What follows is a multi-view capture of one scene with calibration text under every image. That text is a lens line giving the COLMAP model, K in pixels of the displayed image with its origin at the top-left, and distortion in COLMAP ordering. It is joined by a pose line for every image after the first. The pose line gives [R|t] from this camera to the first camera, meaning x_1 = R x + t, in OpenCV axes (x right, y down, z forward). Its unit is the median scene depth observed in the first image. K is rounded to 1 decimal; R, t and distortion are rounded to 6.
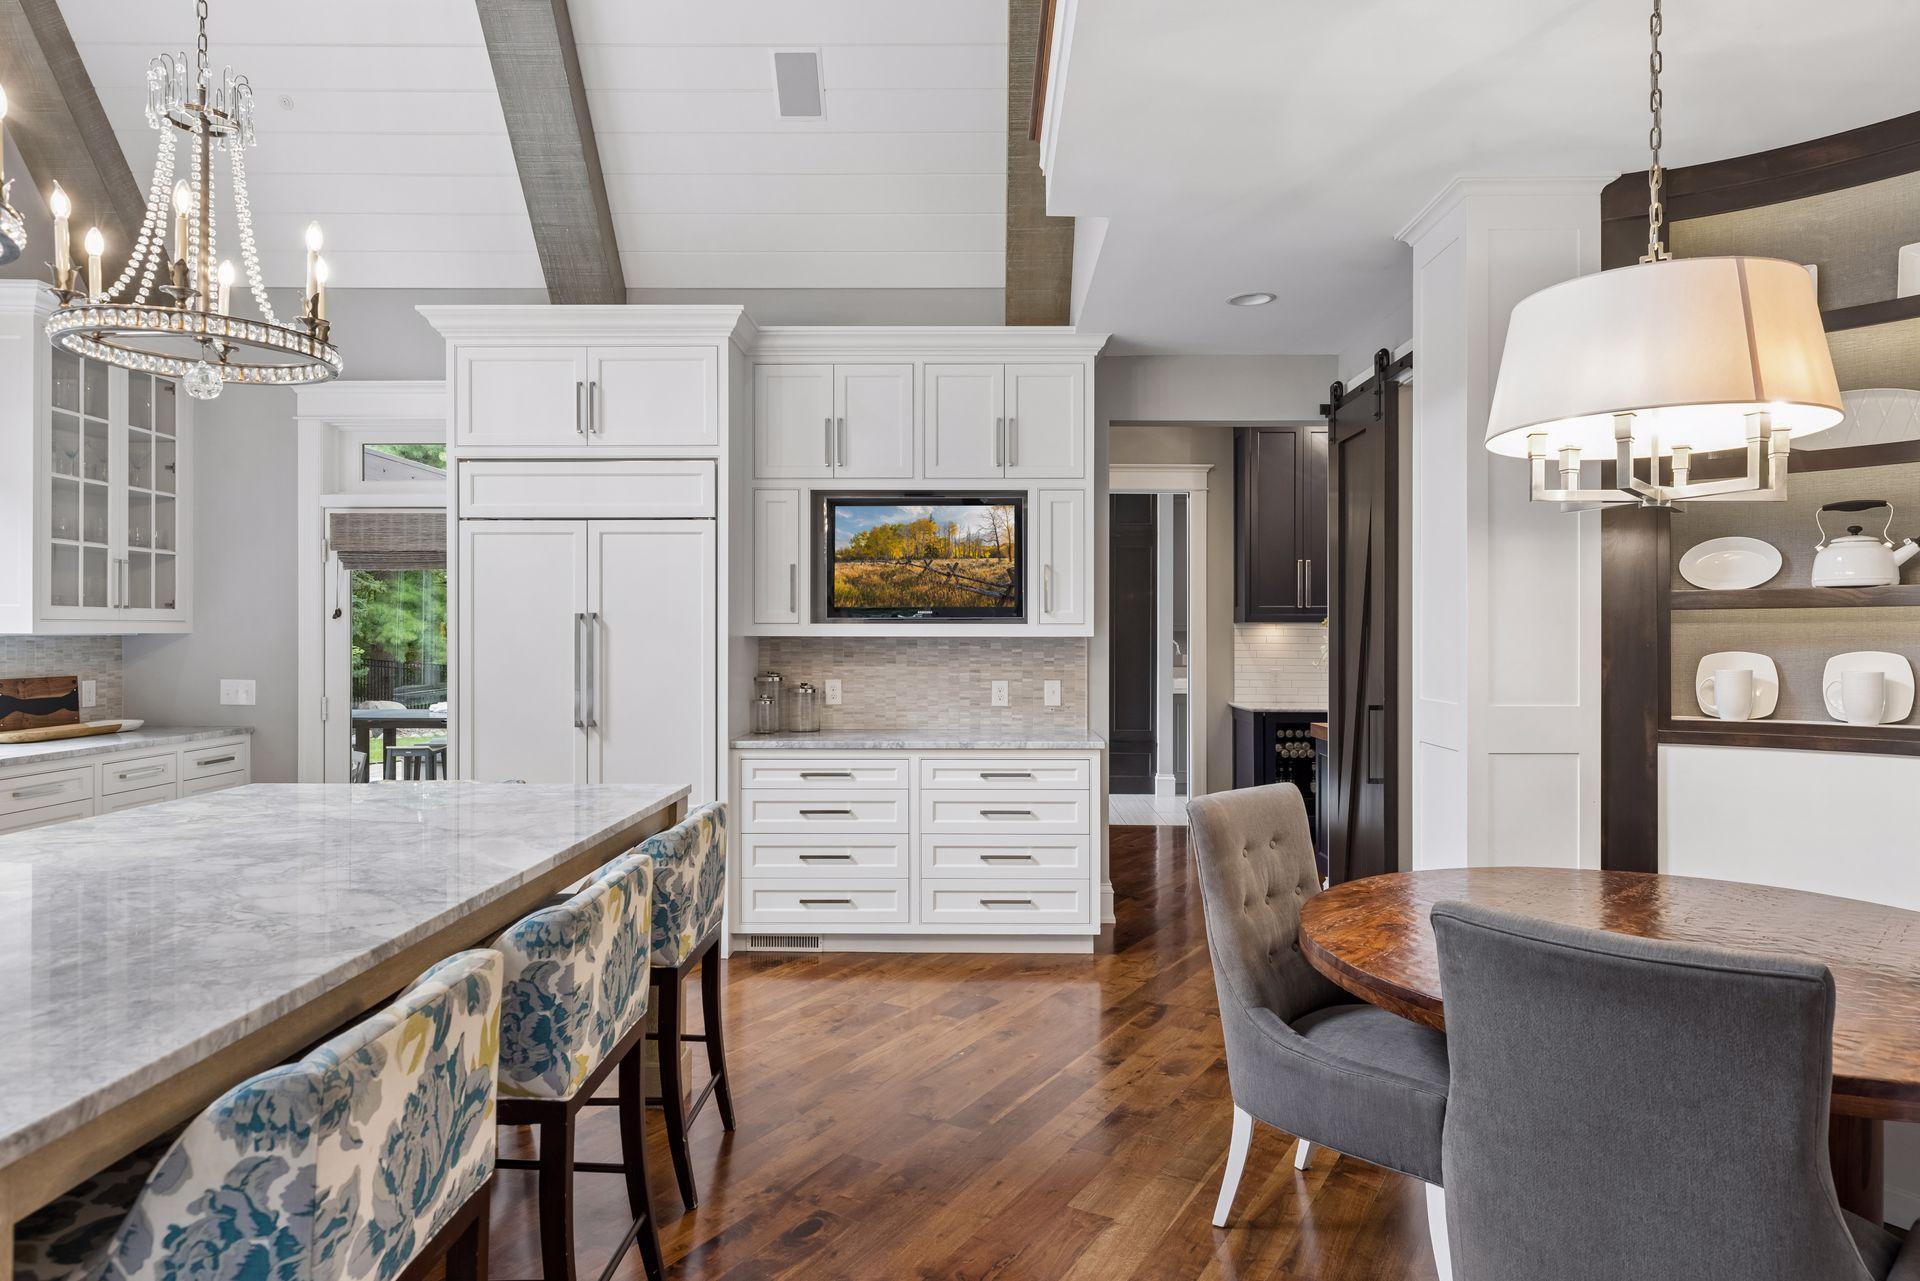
lens RADIAL K [[1133.3, 0, 962.1], [0, 1133.3, 637.0], [0, 0, 1]] dist [0.003233, 0.001047]
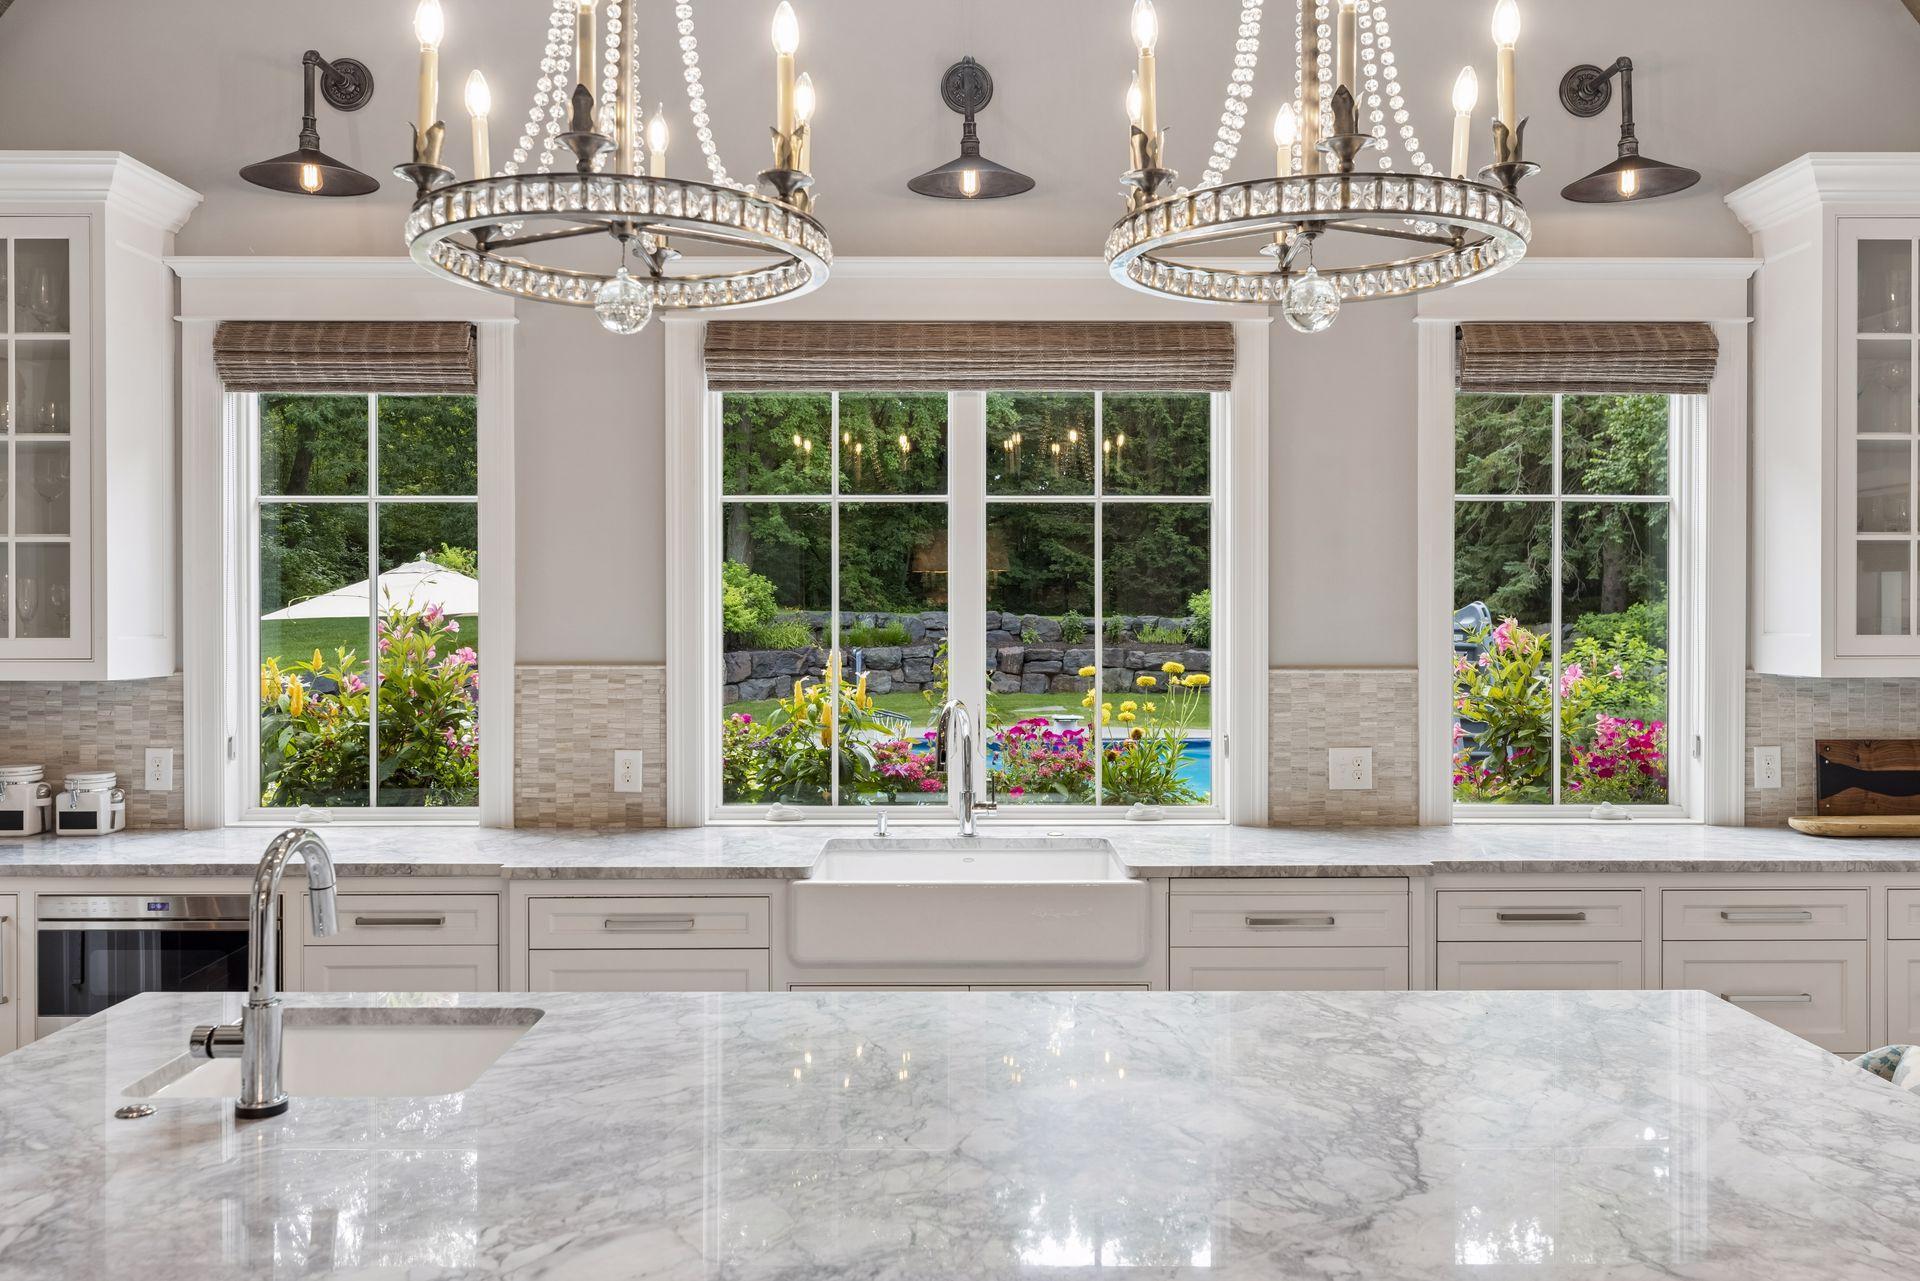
lens RADIAL K [[1519.3, 0, 987.1], [0, 1519.3, 631.4], [0, 0, 1]] dist [0.003249, 0.004159]
pose [[0.023653, 0.005619, -0.999704, 0.067927], [-0.001294, 0.999984, 0.005590, -0.032707], [0.999719, 0.001162, 0.023660, 0.455977]]
